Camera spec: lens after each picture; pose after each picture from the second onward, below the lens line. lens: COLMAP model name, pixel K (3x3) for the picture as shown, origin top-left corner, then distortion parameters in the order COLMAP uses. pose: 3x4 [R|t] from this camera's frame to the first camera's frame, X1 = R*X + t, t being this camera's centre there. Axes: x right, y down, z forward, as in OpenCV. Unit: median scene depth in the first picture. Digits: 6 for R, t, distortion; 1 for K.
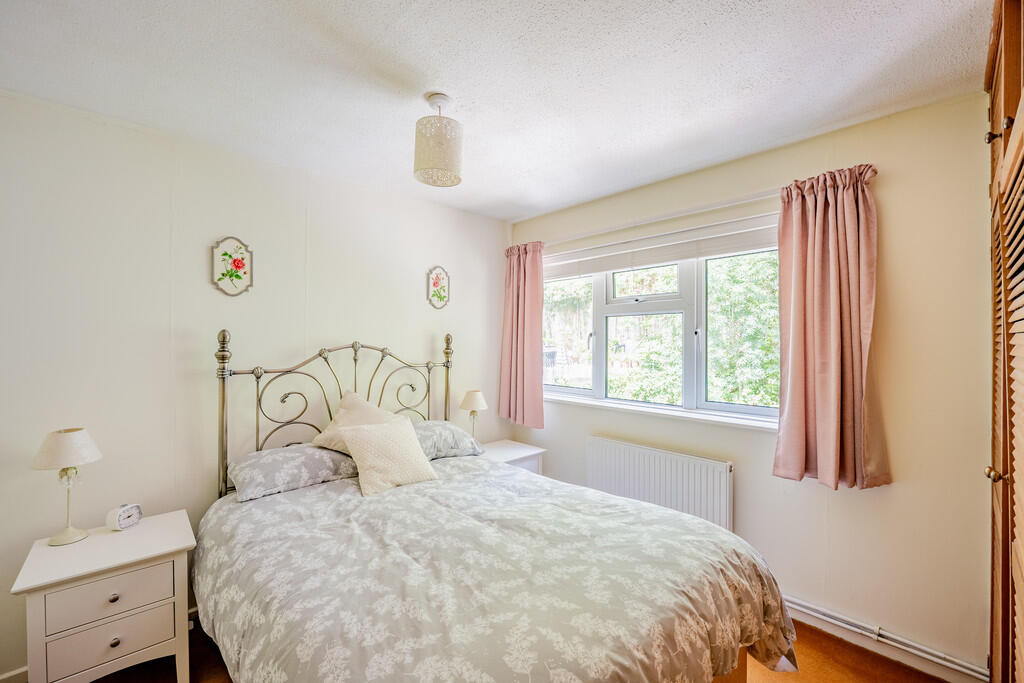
lens RADIAL K [[417.2, 0, 512.0], [0, 417.2, 341.5], [0, 0, 1]] dist [-0.003600, -0.000031]
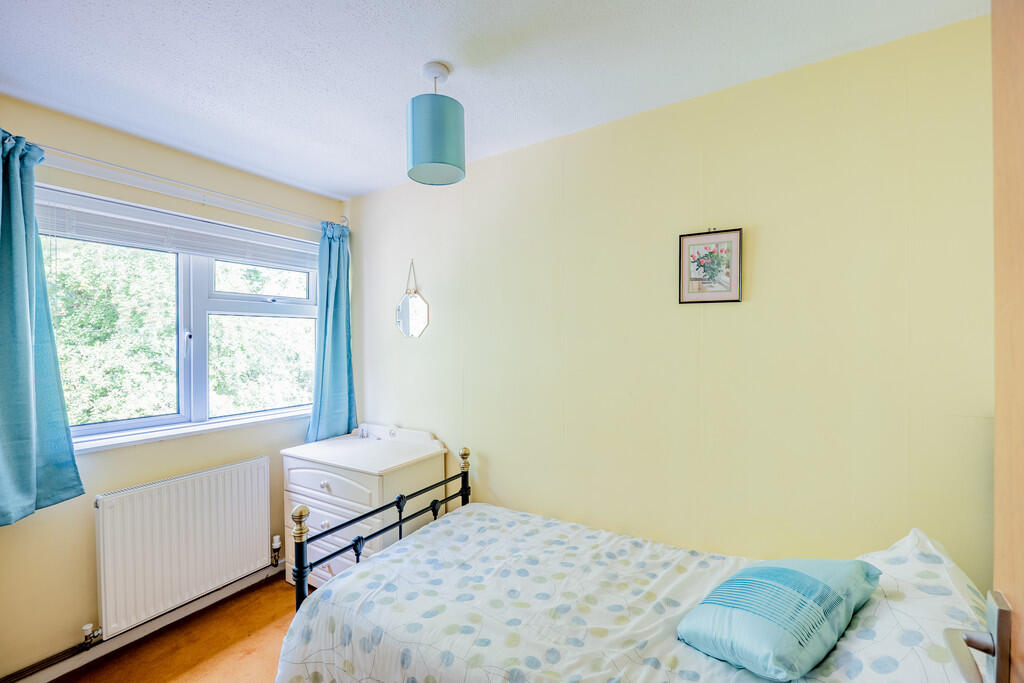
lens RADIAL K [[417.2, 0, 512.0], [0, 417.2, 341.5], [0, 0, 1]] dist [-0.003600, -0.000031]
pose [[-0.267944, 0.003083, 0.963430, -0.663683], [0.007517, 0.999971, -0.001109, -0.002268], [-0.963405, 0.006945, -0.267959, 0.652575]]
